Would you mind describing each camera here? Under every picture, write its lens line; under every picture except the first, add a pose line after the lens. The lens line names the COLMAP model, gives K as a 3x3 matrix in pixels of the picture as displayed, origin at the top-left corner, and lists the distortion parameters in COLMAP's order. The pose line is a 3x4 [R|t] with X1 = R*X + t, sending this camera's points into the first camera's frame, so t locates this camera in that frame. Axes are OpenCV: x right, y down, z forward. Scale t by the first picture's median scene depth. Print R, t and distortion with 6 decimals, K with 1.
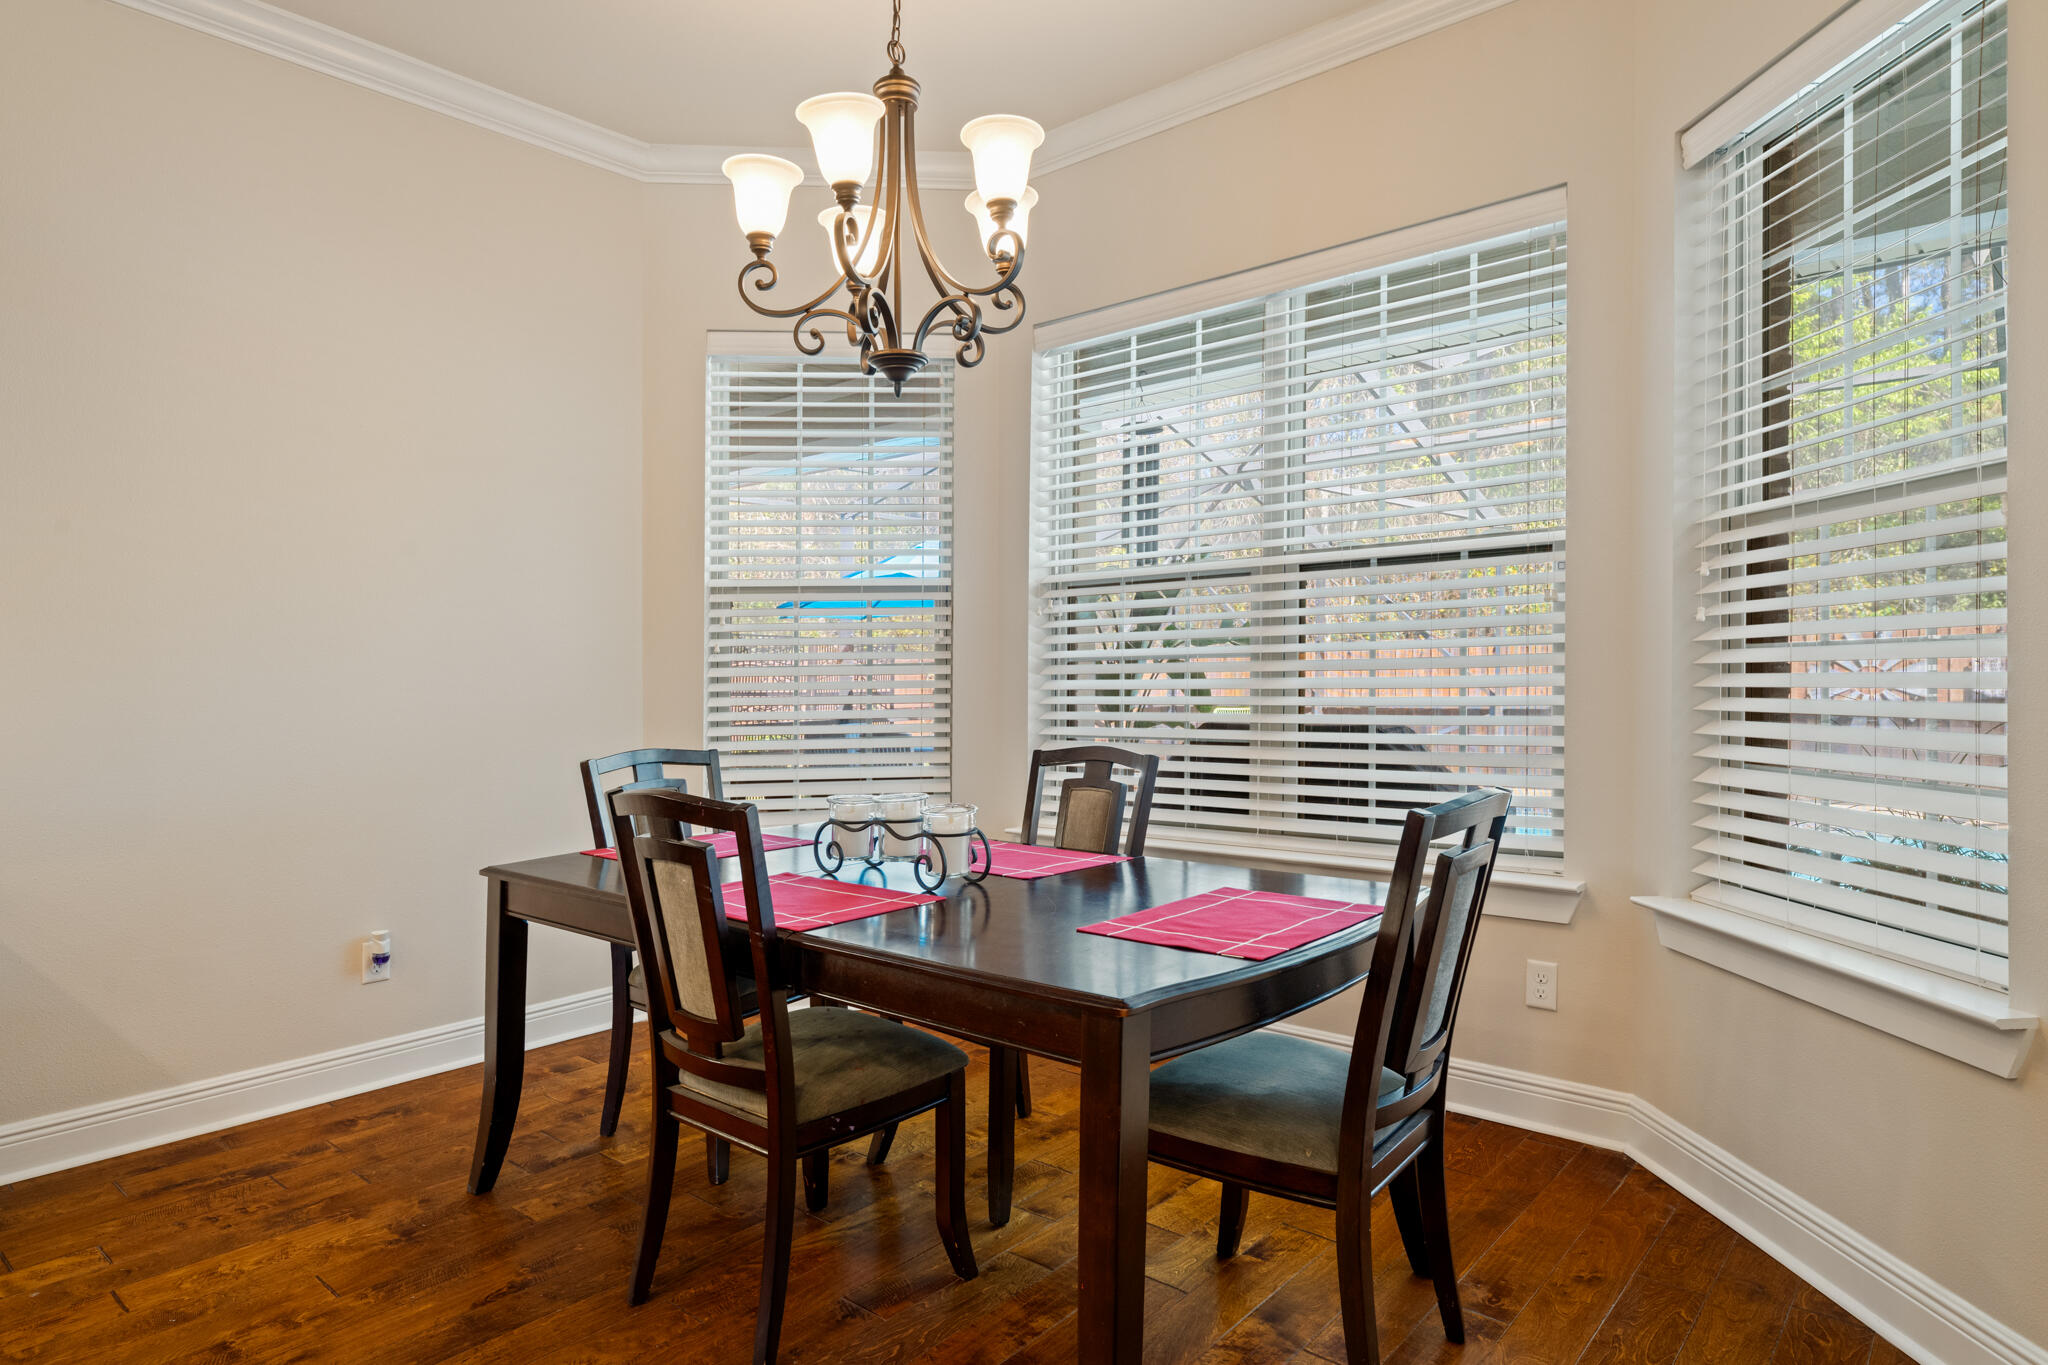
lens RADIAL K [[1175.4, 0, 1024.0], [0, 1175.4, 682.5], [0, 0, 1]] dist [0.001295, -0.000335]
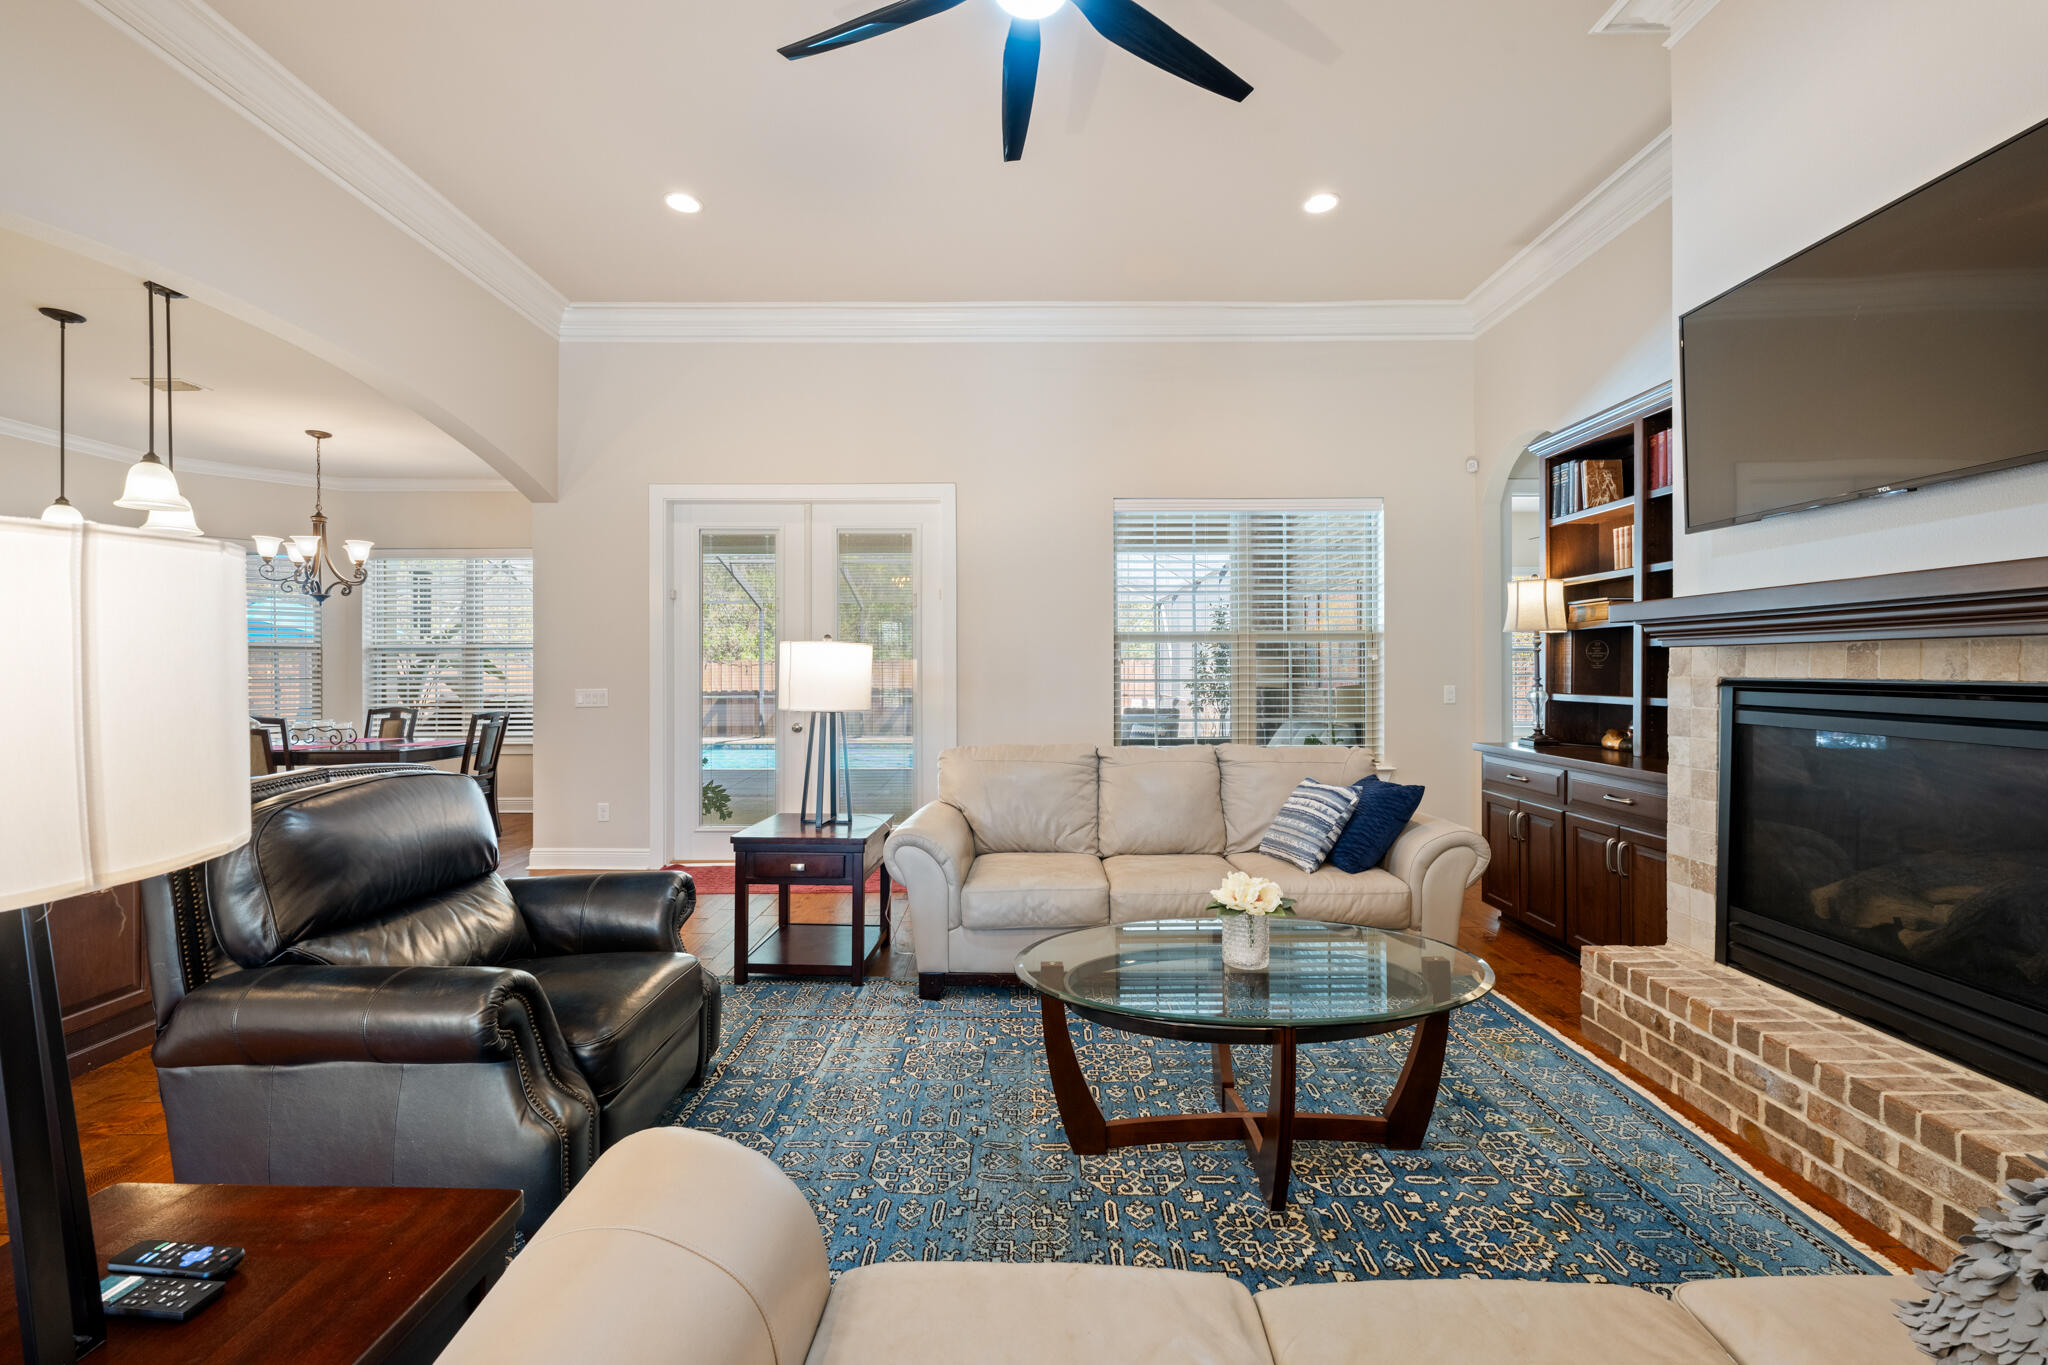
lens RADIAL K [[810.7, 0, 1024.0], [0, 810.7, 682.5], [0, 0, 1]] dist [0.000869, 0.000030]
pose [[0.756895, -0.002556, 0.653531, -0.085005], [0.000902, 0.999995, 0.002866, -0.017962], [-0.653536, -0.001579, 0.756894, -1.810521]]
